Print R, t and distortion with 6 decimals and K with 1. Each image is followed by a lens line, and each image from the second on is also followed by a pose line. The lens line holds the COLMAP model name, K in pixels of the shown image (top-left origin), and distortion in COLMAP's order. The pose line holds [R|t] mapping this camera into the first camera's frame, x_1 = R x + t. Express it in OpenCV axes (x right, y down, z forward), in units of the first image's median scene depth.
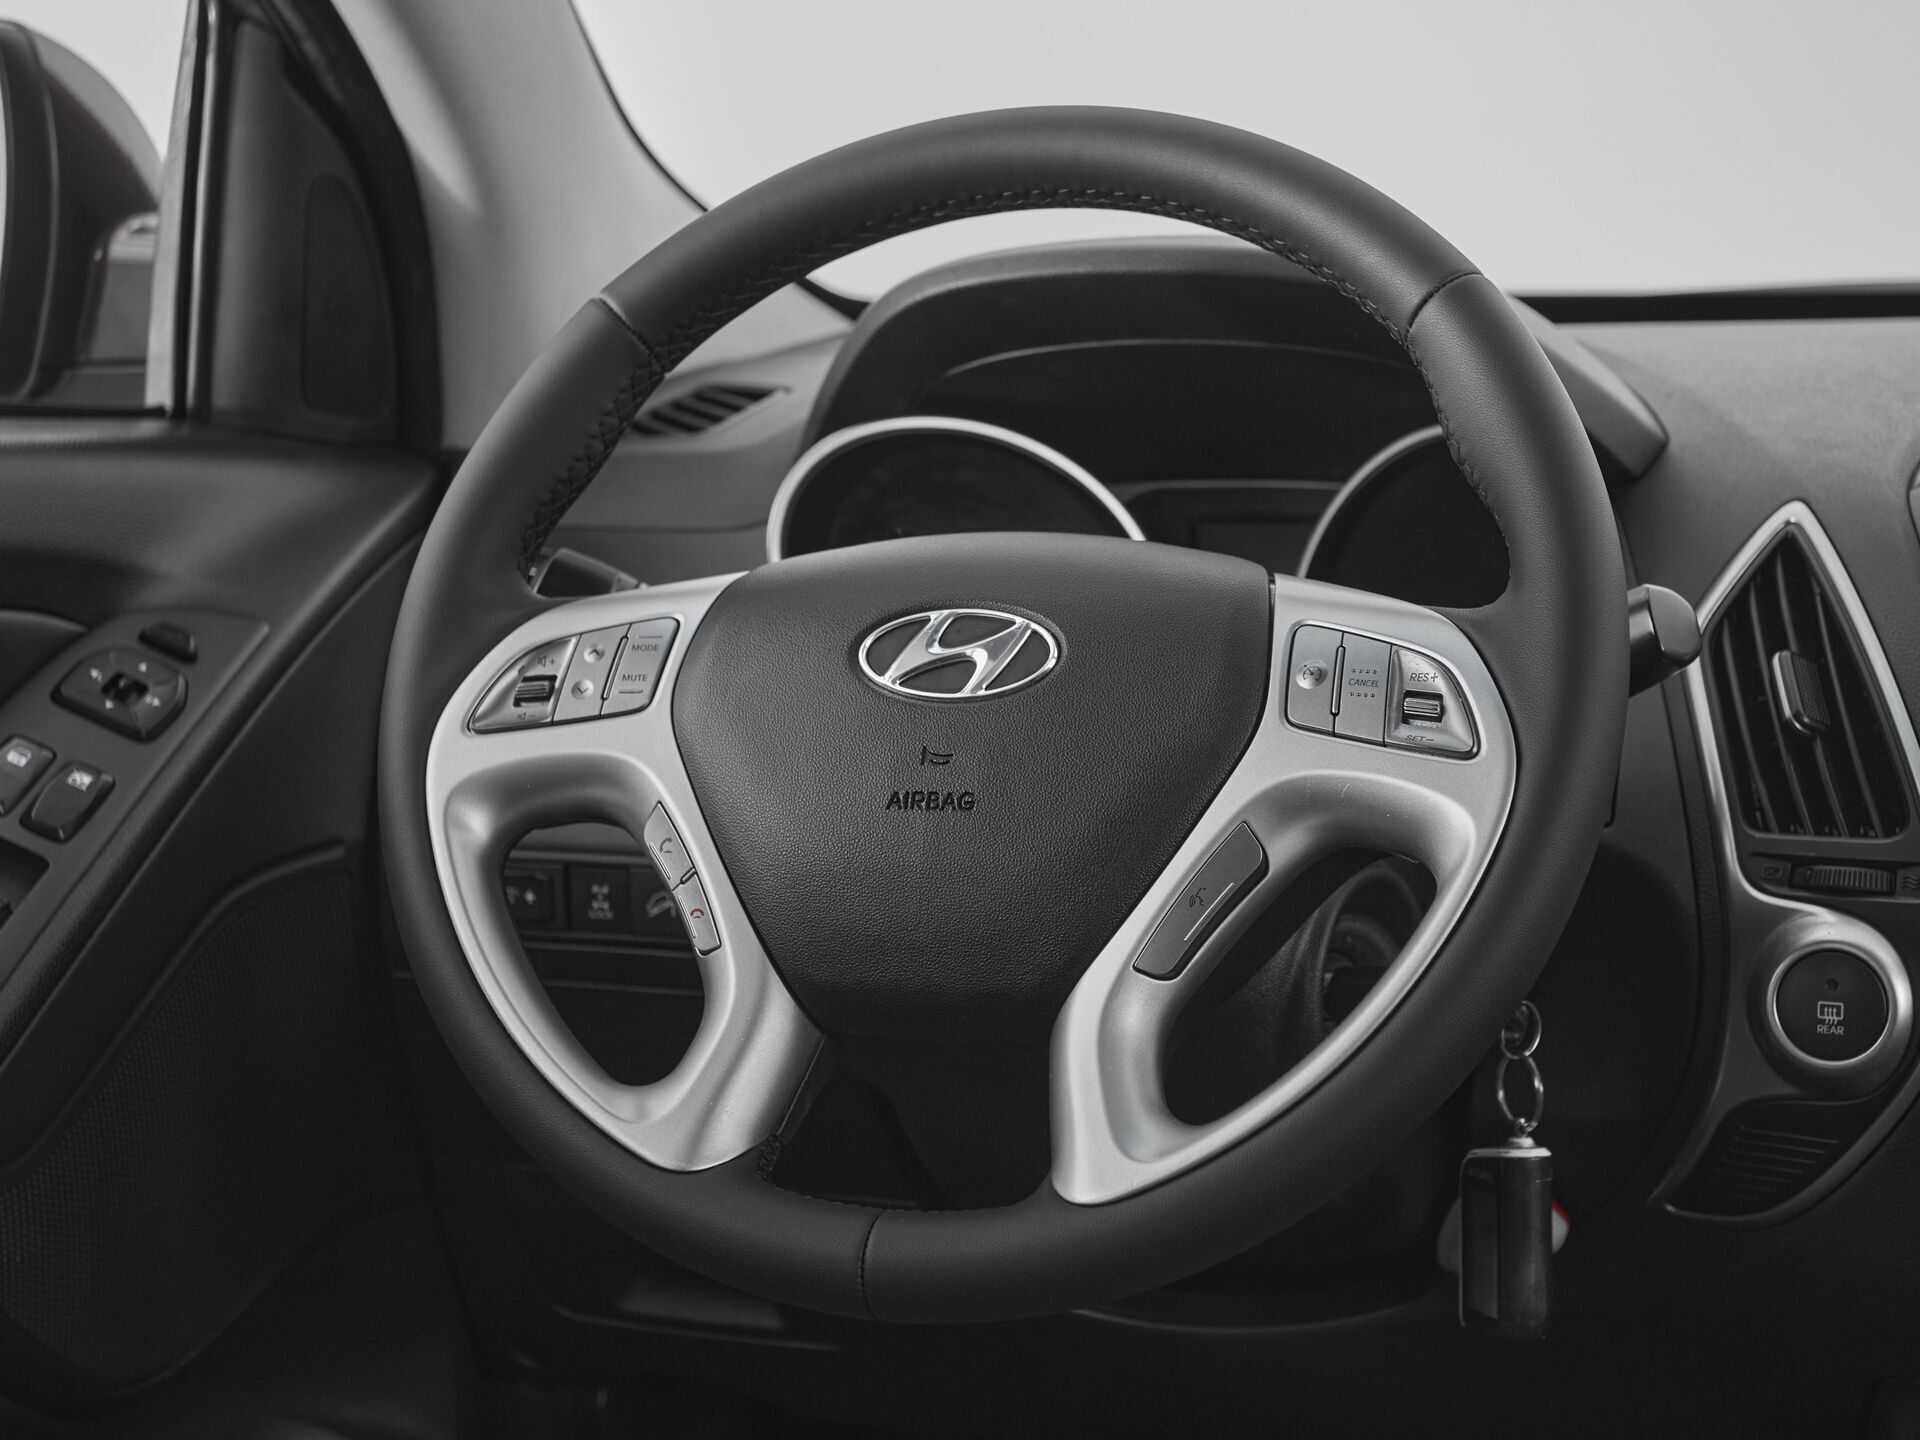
lens RADIAL K [[2706.7, 0, 1011.0], [0, 2706.7, 716.1], [0, 0, 1]] dist [0.016757, 0.032092]
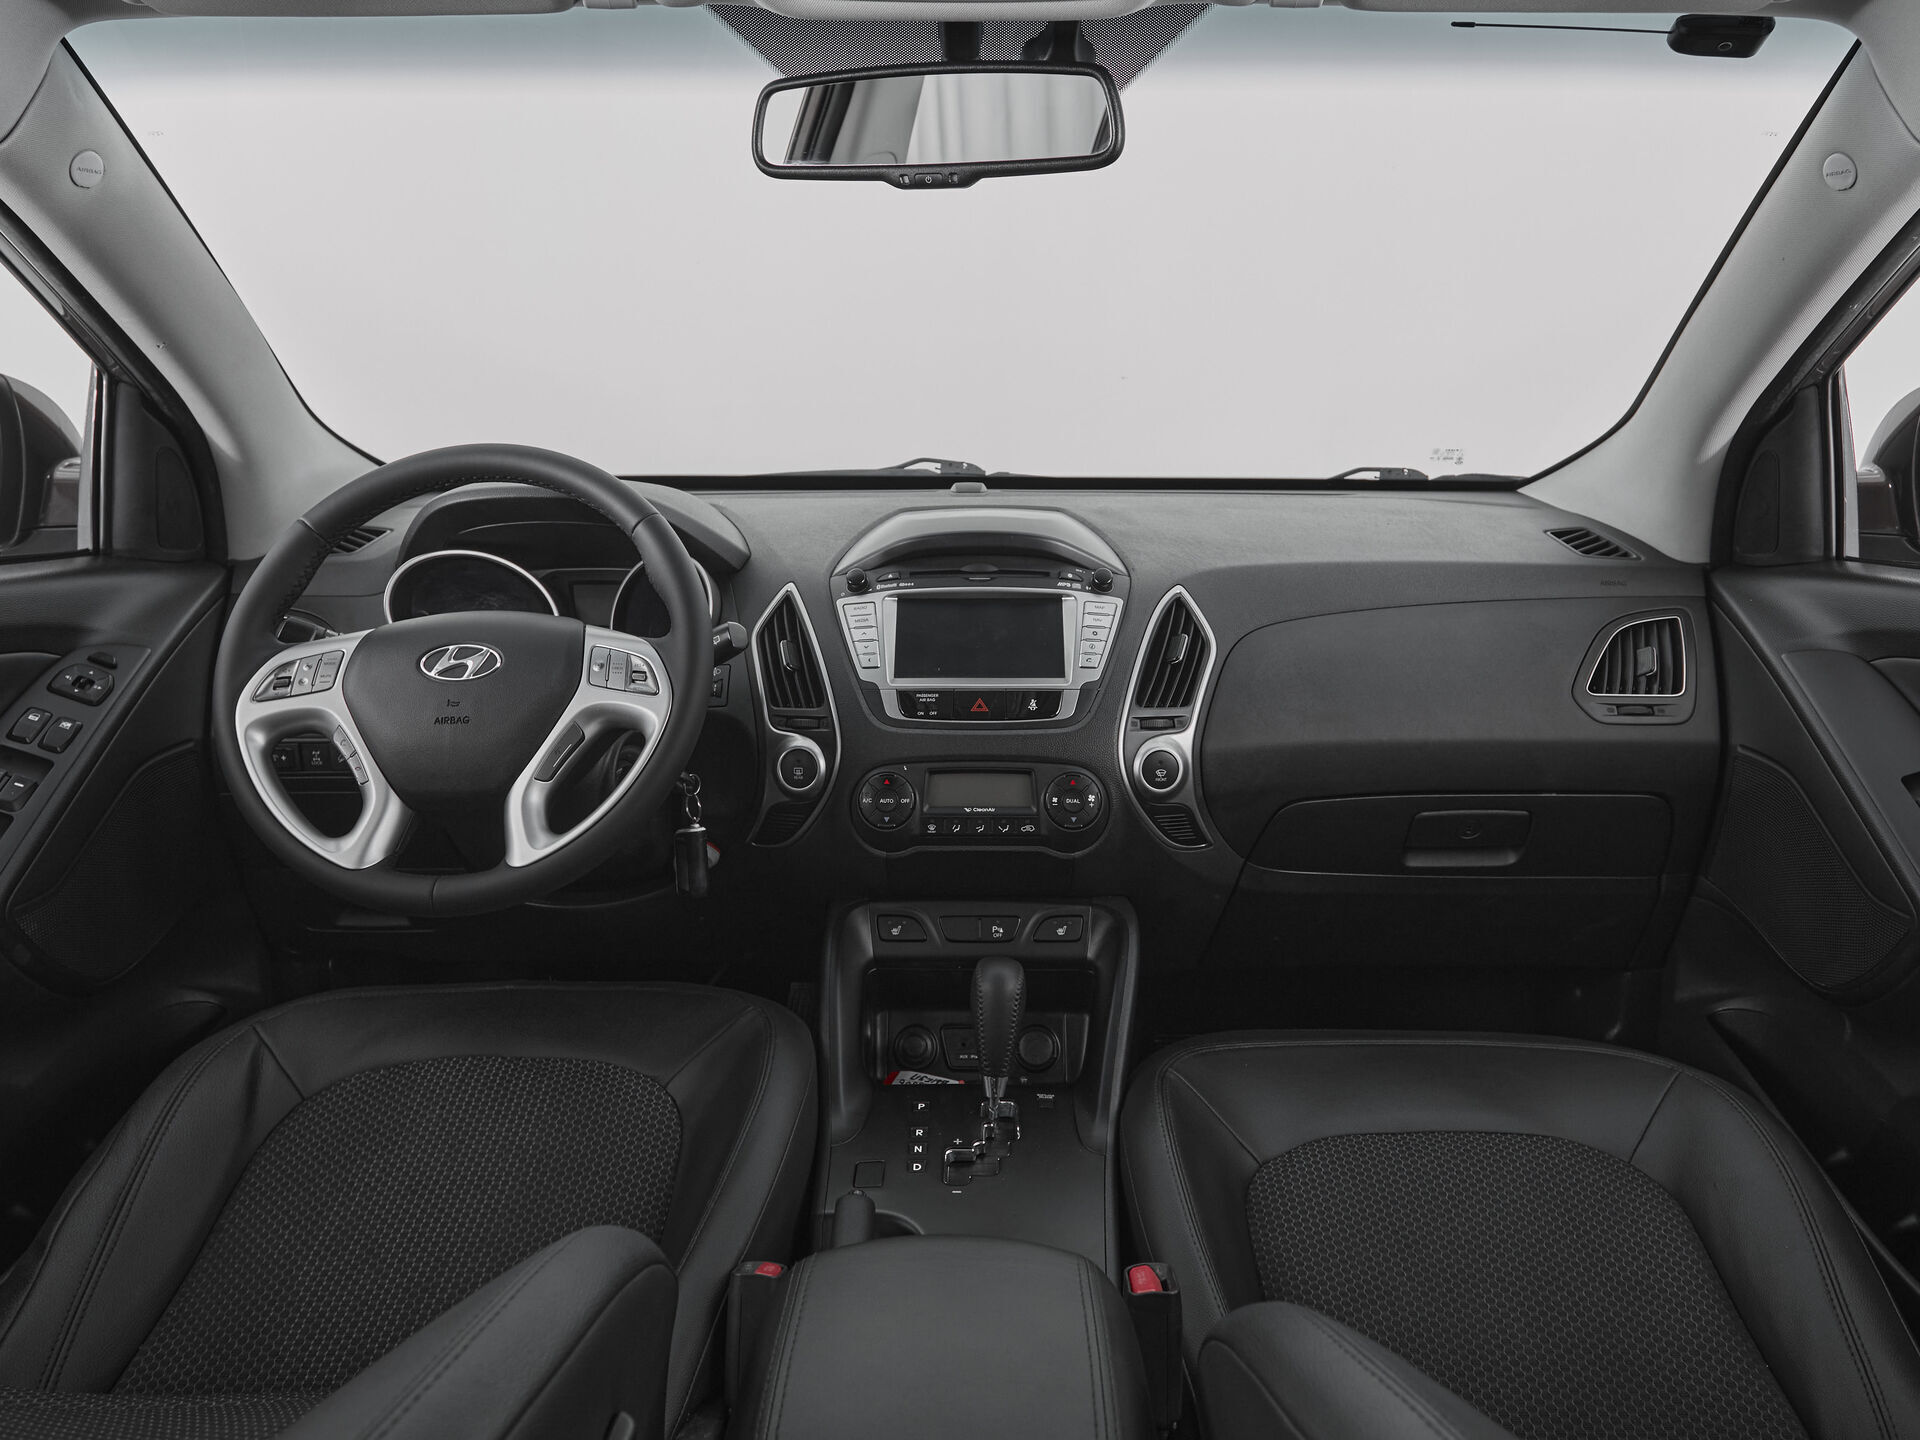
lens RADIAL K [[1294.1, 0, 966.5], [0, 1294.1, 651.8], [0, 0, 1]] dist [-0.003396, 0.000090]
pose [[0.949202, -0.049637, 0.310728, 0.054307], [0.037897, 0.998325, 0.043710, -0.066779], [-0.312377, -0.029713, 0.949493, -0.328880]]
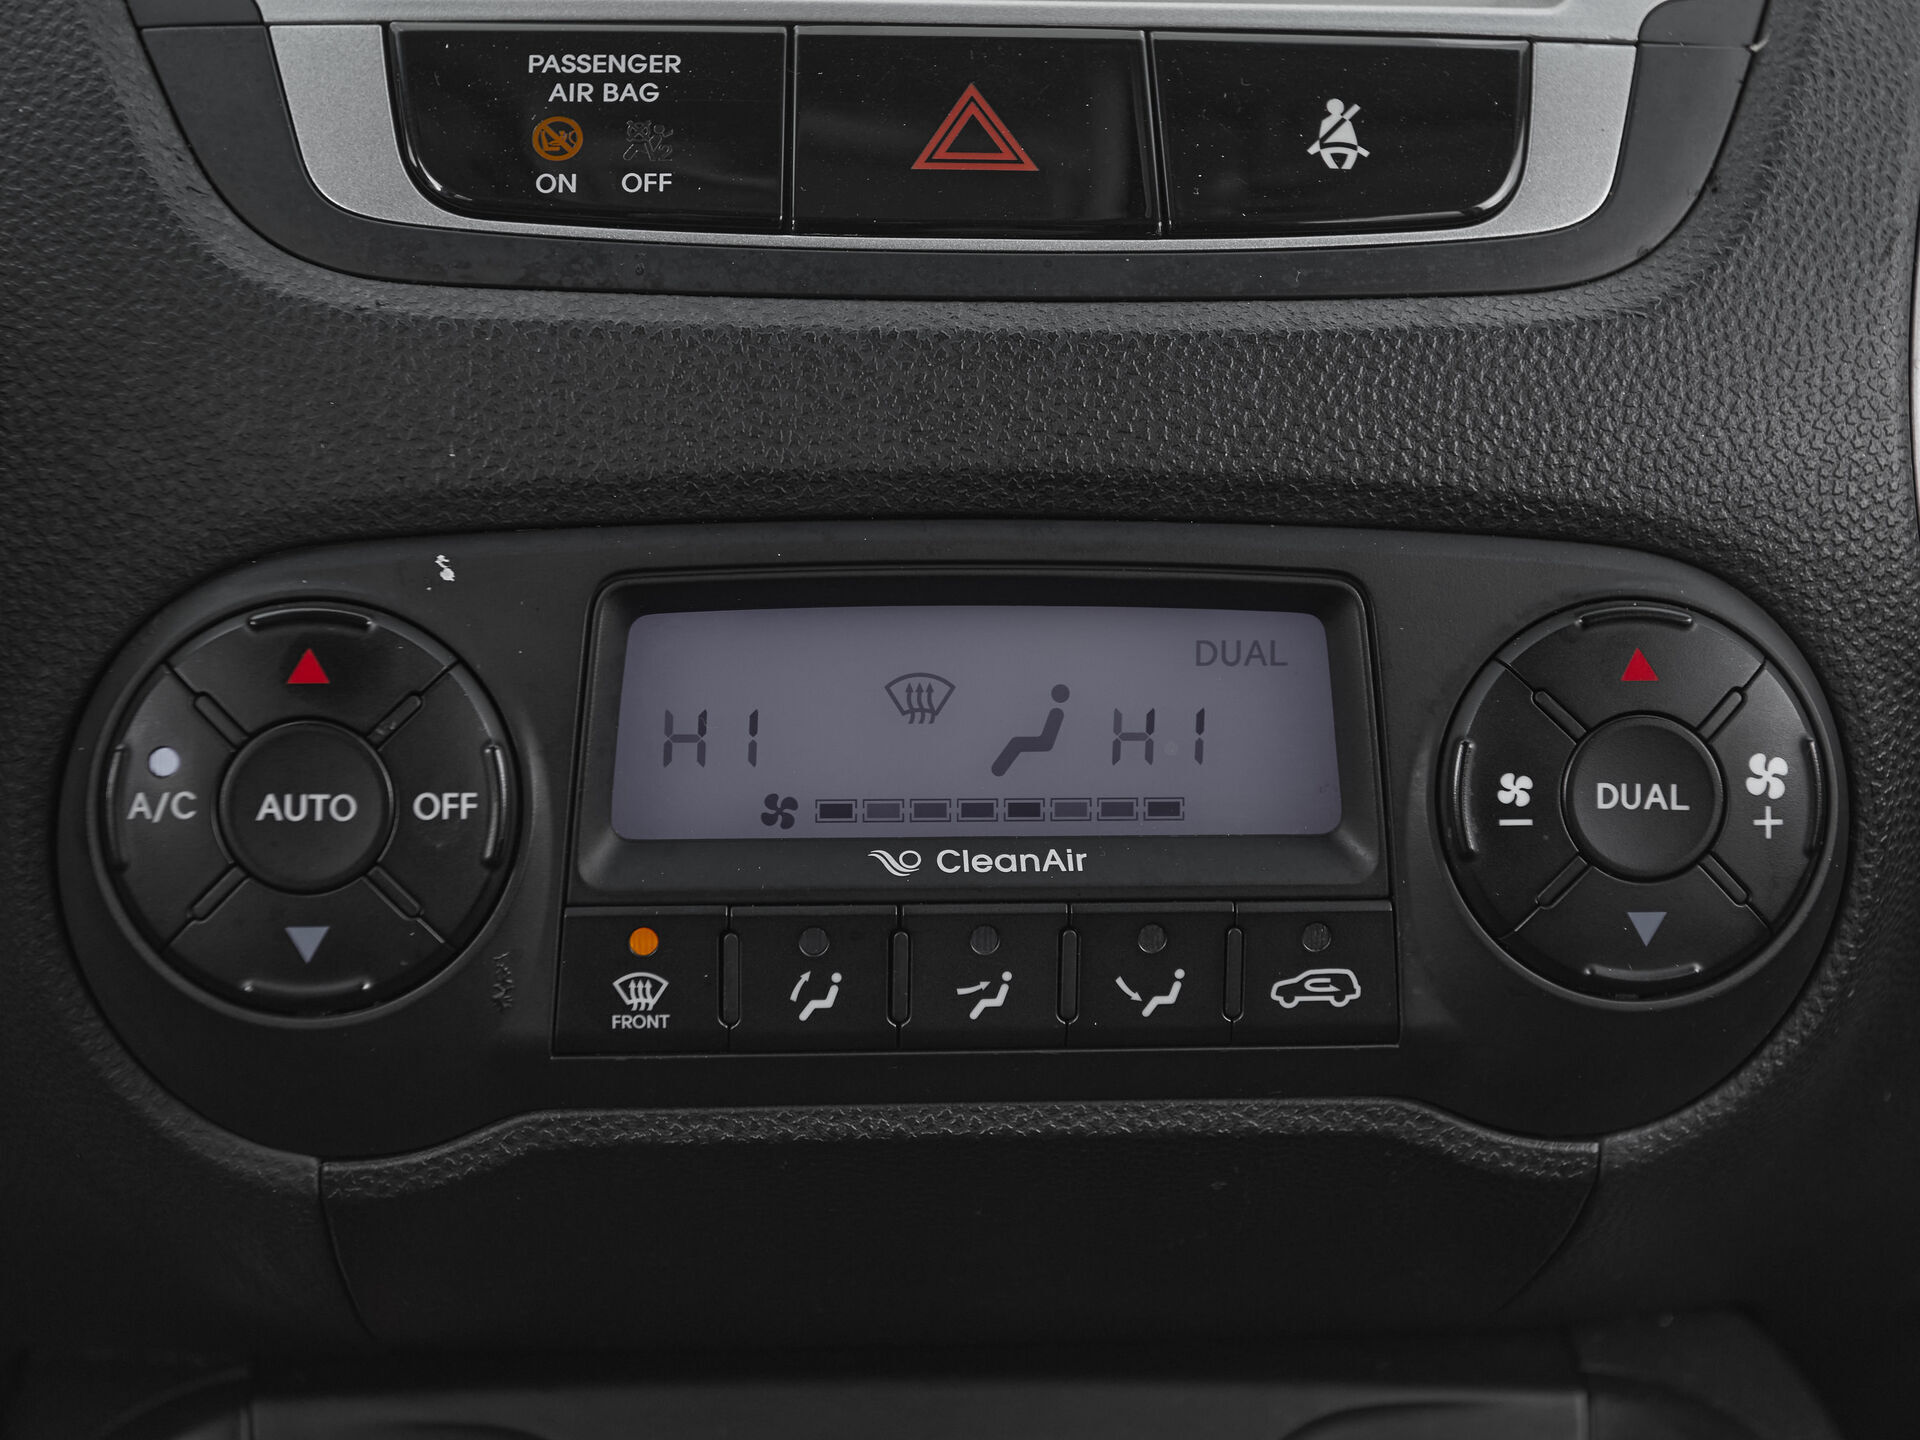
lens RADIAL K [[2841.2, 0, 961.0], [0, 2841.2, 584.8], [0, 0, 1]] dist [-0.000756, 0.099554]
pose [[0.915470, -0.074726, 0.395386, 0.306001], [0.028644, 0.992215, 0.121201, 0.061996], [-0.401365, -0.099630, 0.910483, 0.542031]]
